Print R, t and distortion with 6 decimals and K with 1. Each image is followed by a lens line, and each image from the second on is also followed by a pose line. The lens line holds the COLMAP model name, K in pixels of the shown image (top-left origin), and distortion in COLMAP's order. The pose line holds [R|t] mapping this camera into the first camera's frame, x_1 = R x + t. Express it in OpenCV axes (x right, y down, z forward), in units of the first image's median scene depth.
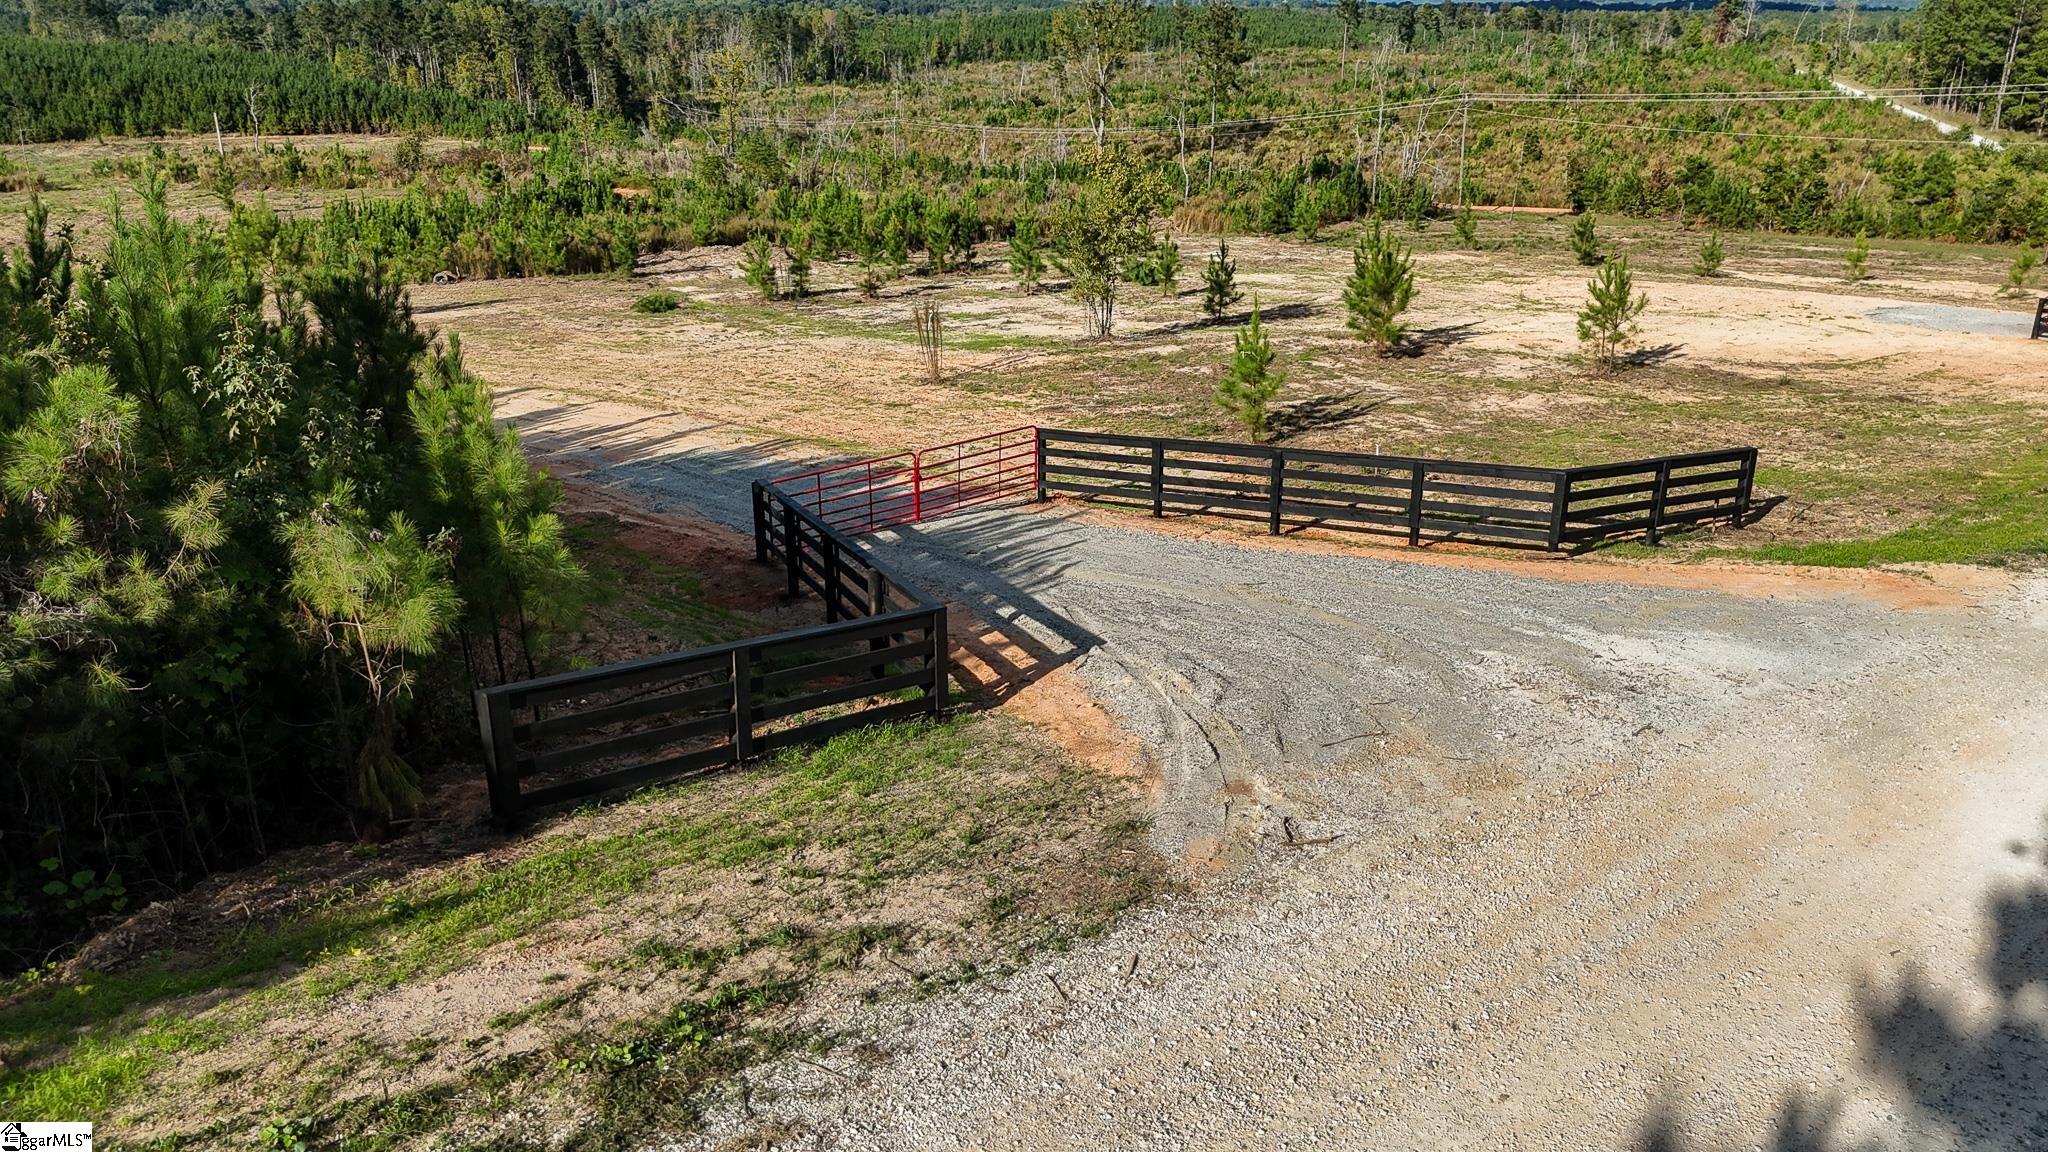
lens RADIAL K [[1515.8, 0, 1004.3], [0, 1515.8, 627.4], [0, 0, 1]] dist [0.069921, -0.053743]
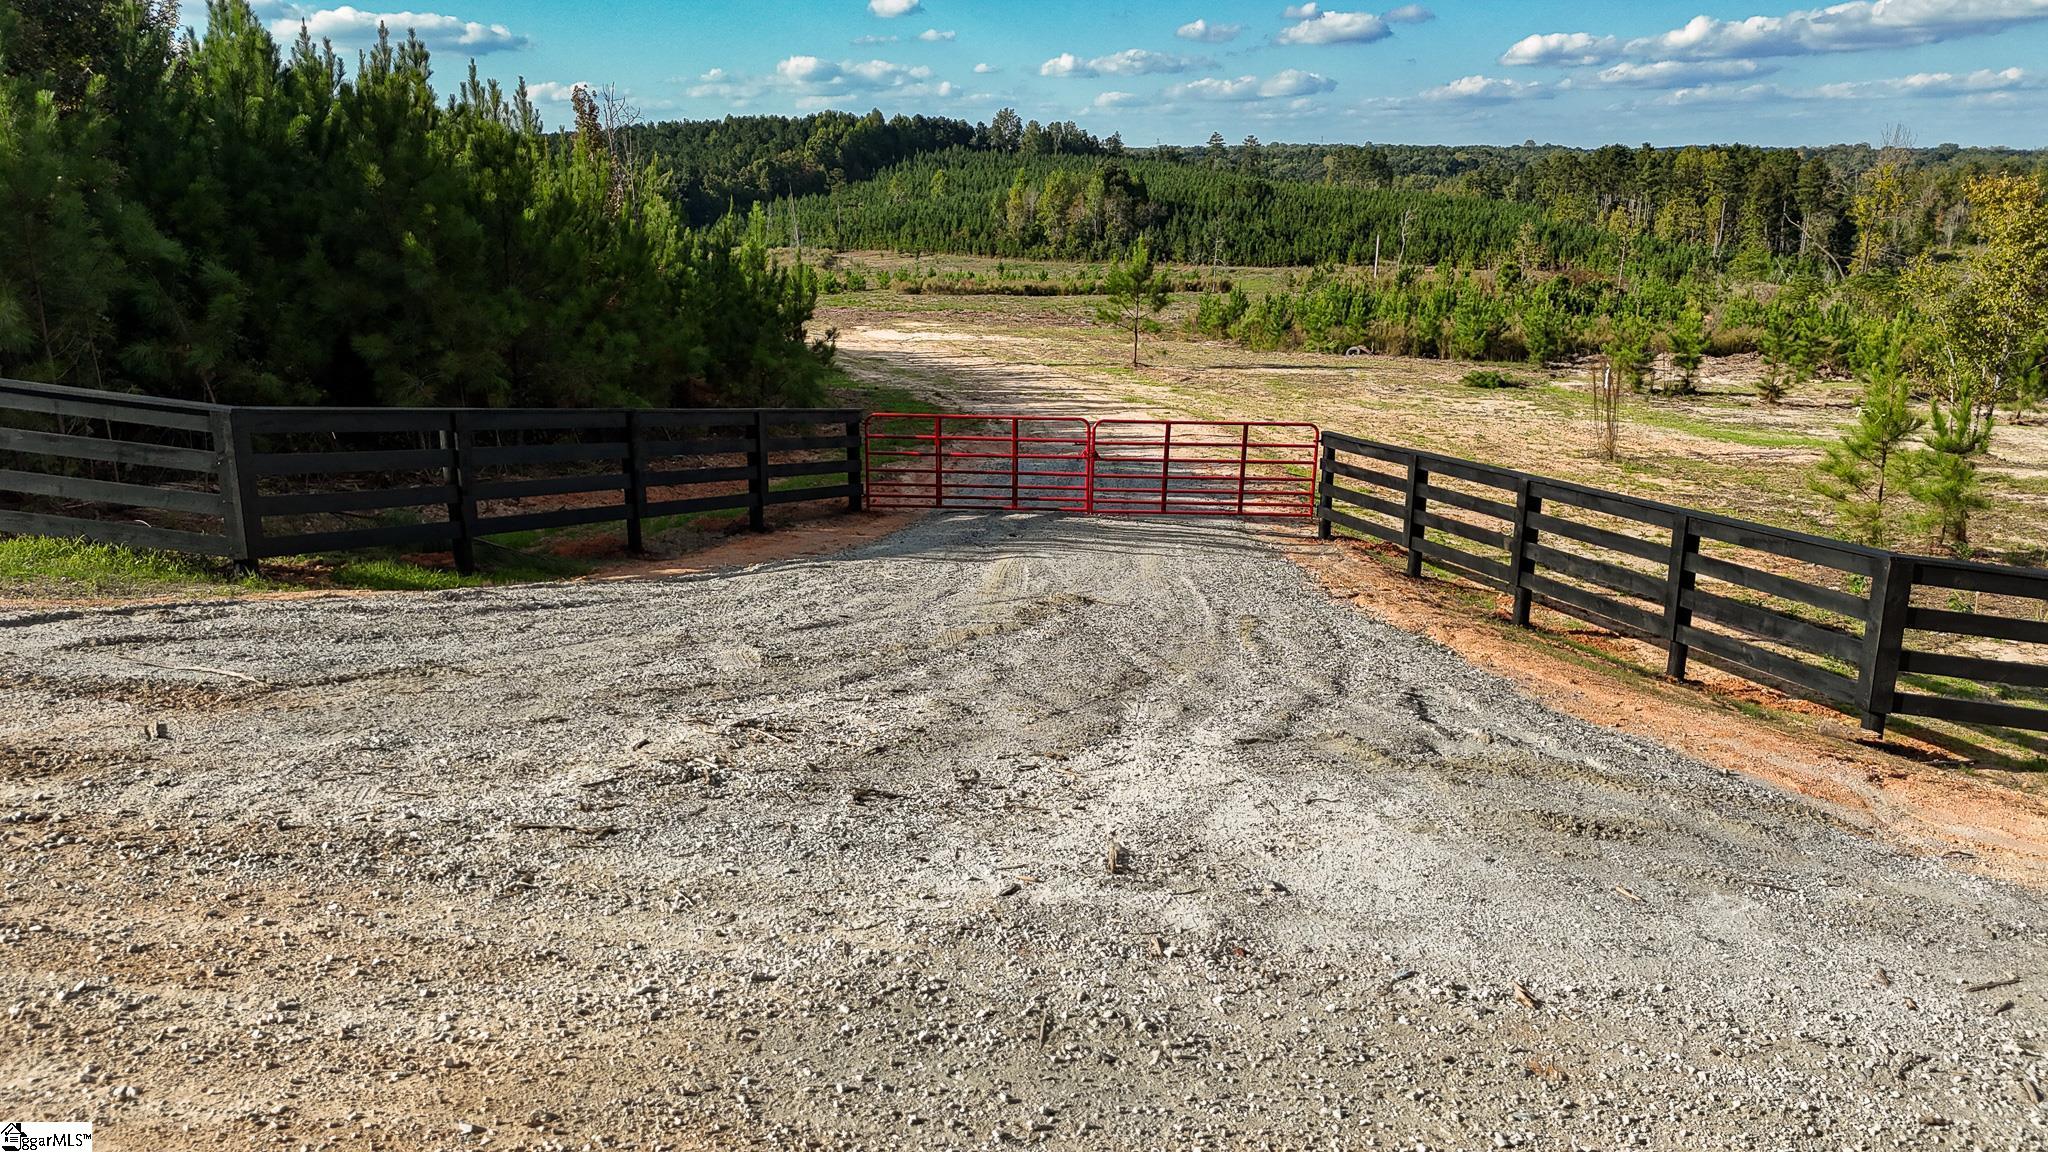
lens RADIAL K [[1515.8, 0, 1012.0], [0, 1515.8, 585.7], [0, 0, 1]] dist [0.069921, -0.053743]
pose [[0.721120, 0.192078, -0.665652, 0.390636], [-0.273301, 0.961750, -0.018556, -0.010315], [0.636626, 0.195304, 0.746032, 0.393660]]
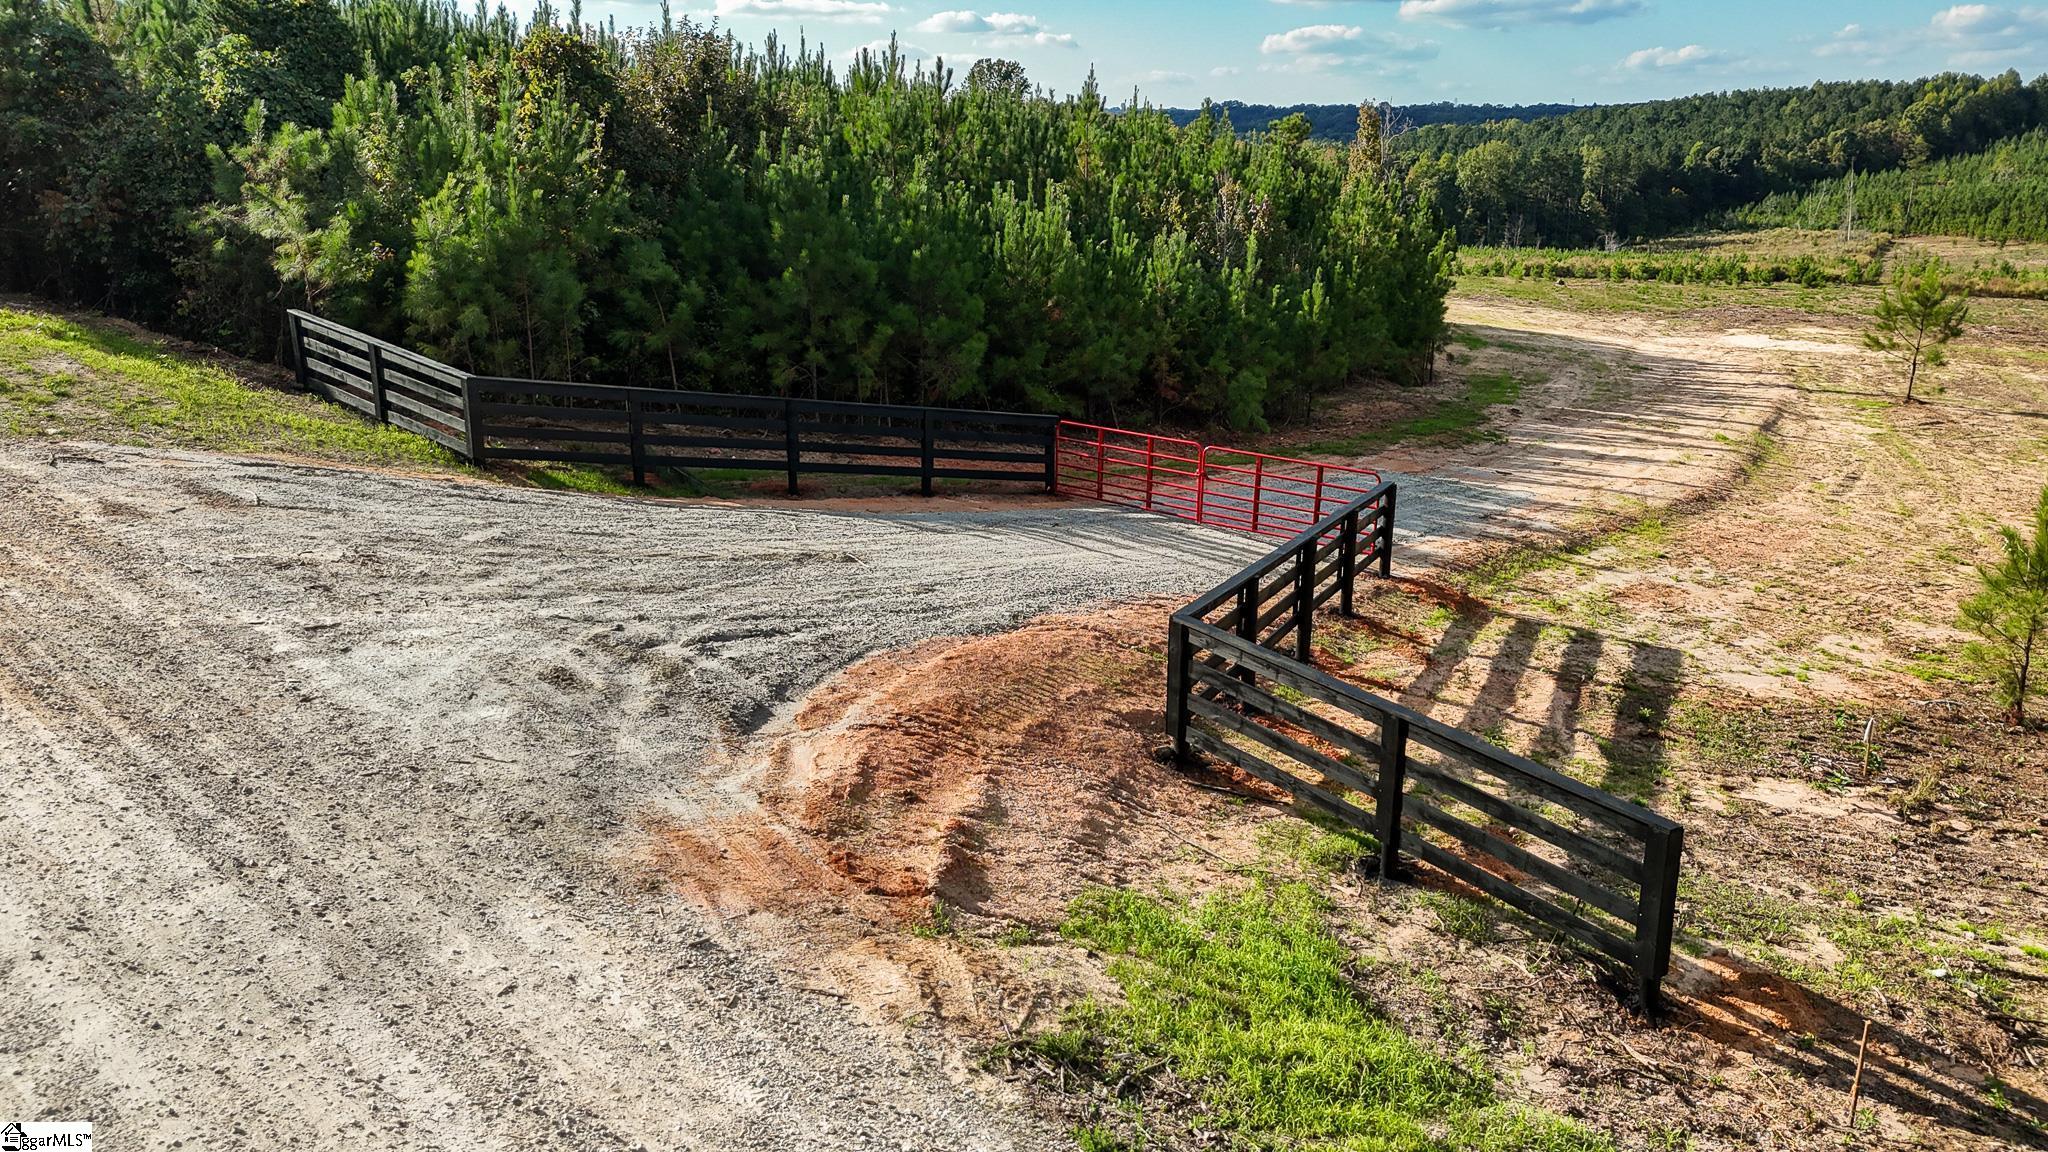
lens RADIAL K [[1515.8, 0, 1006.0], [0, 1515.8, 556.2], [0, 0, 1]] dist [0.069921, -0.053743]
pose [[0.149026, 0.271631, -0.950793, 0.735779], [-0.386085, 0.901194, 0.196946, -0.172985], [0.910346, 0.337737, 0.239174, 0.638598]]
